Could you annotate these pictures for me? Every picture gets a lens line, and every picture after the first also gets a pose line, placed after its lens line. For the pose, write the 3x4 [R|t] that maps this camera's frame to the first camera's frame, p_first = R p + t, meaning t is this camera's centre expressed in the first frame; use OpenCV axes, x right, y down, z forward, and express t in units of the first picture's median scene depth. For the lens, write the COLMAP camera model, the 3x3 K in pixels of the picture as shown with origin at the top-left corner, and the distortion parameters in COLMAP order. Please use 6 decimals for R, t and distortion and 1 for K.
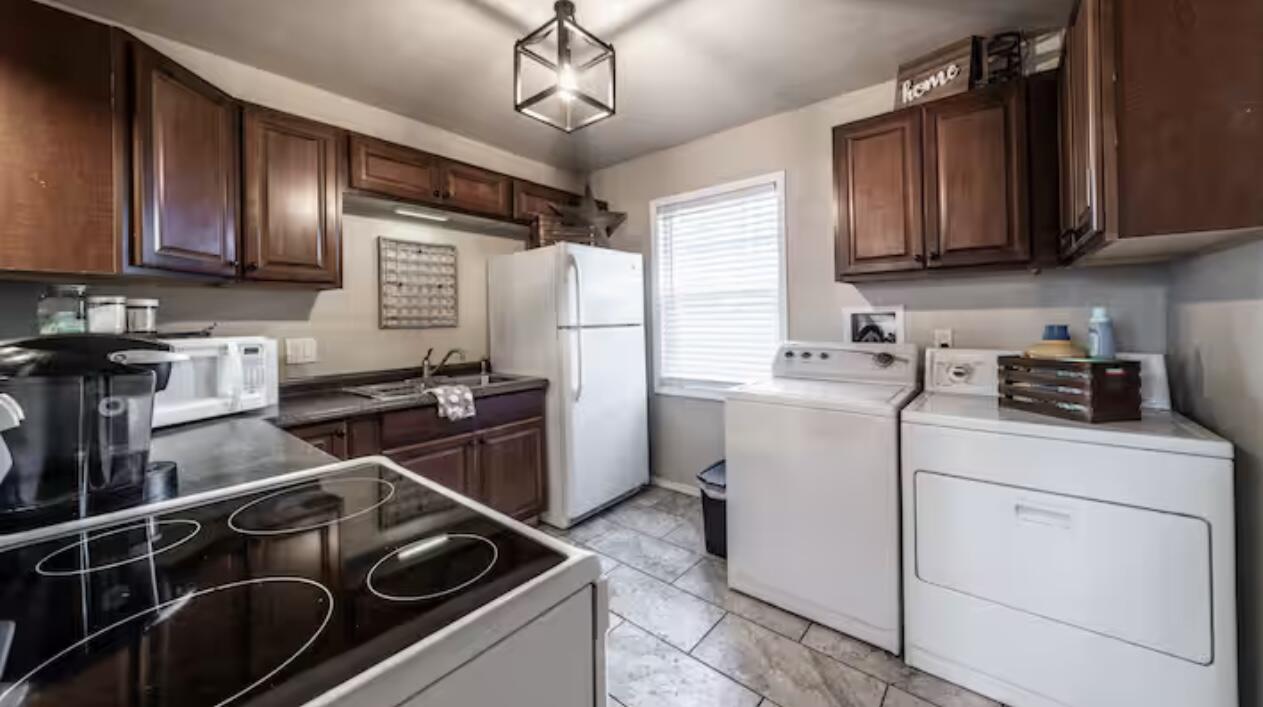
lens RADIAL K [[457.2, 0, 656.2], [0, 457.2, 319.8], [0, 0, 1]] dist [0.003244, 0.000002]
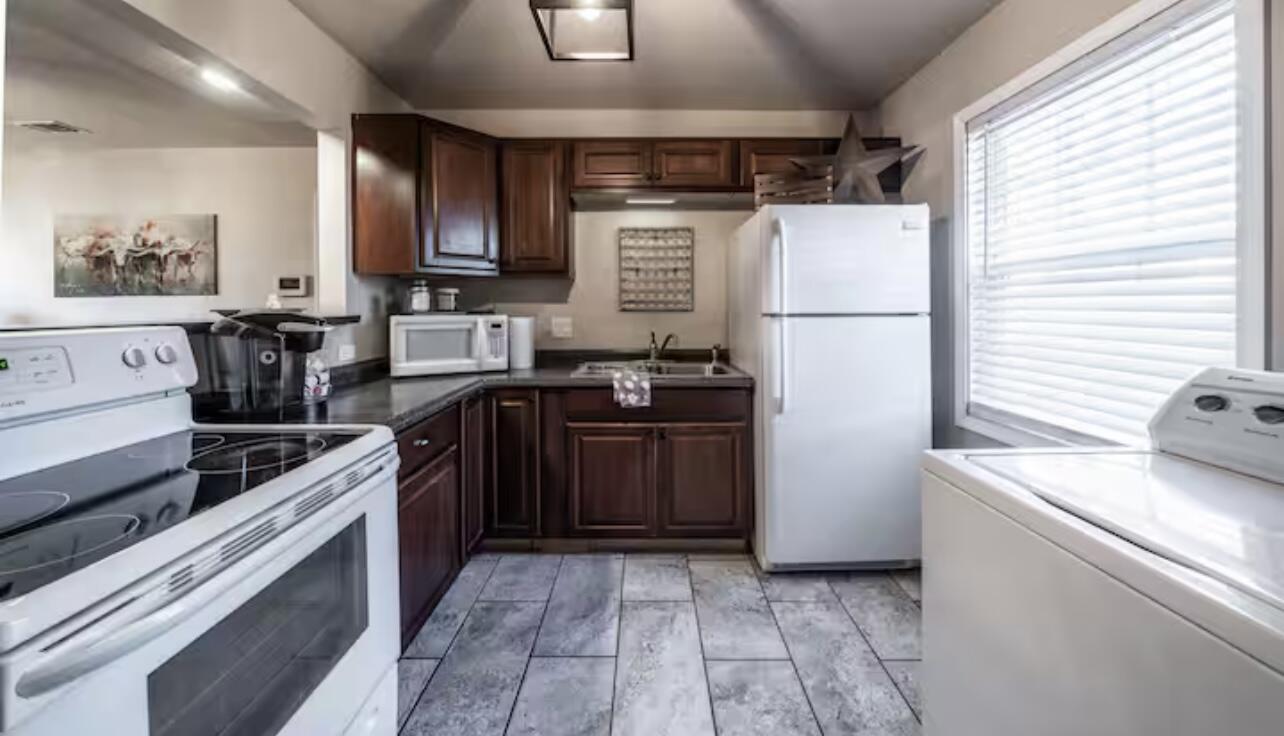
lens RADIAL K [[461.5, 0, 629.1], [0, 461.5, 308.1], [0, 0, 1]] dist [0.007922, 0.000257]
pose [[0.603726, 0.017925, -0.796990, 0.281305], [-0.007414, 0.999830, 0.016871, -0.006812], [0.797157, -0.004276, 0.603757, 0.334258]]
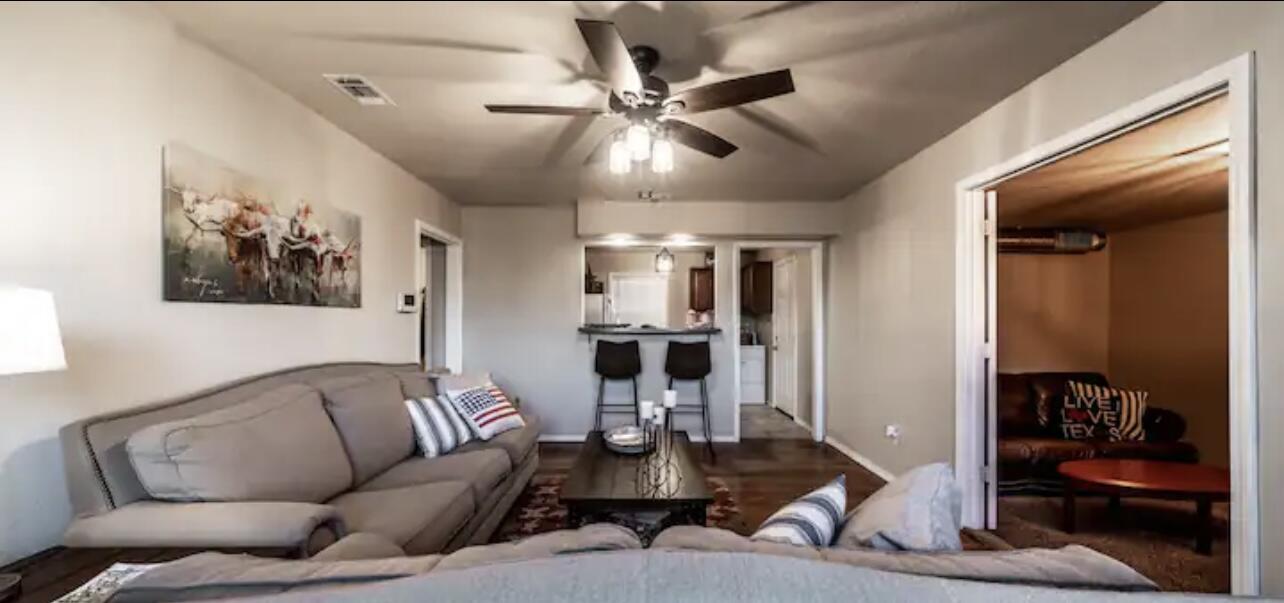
lens RADIAL K [[445.6, 0, 655.1], [0, 445.6, 318.3], [0, 0, 1]] dist [0.003763, -0.000085]
pose [[0.761013, 0.027701, 0.648145, -1.618977], [-0.016447, 0.999591, -0.023409, 0.026166], [-0.648529, 0.007155, 0.761157, -1.117649]]
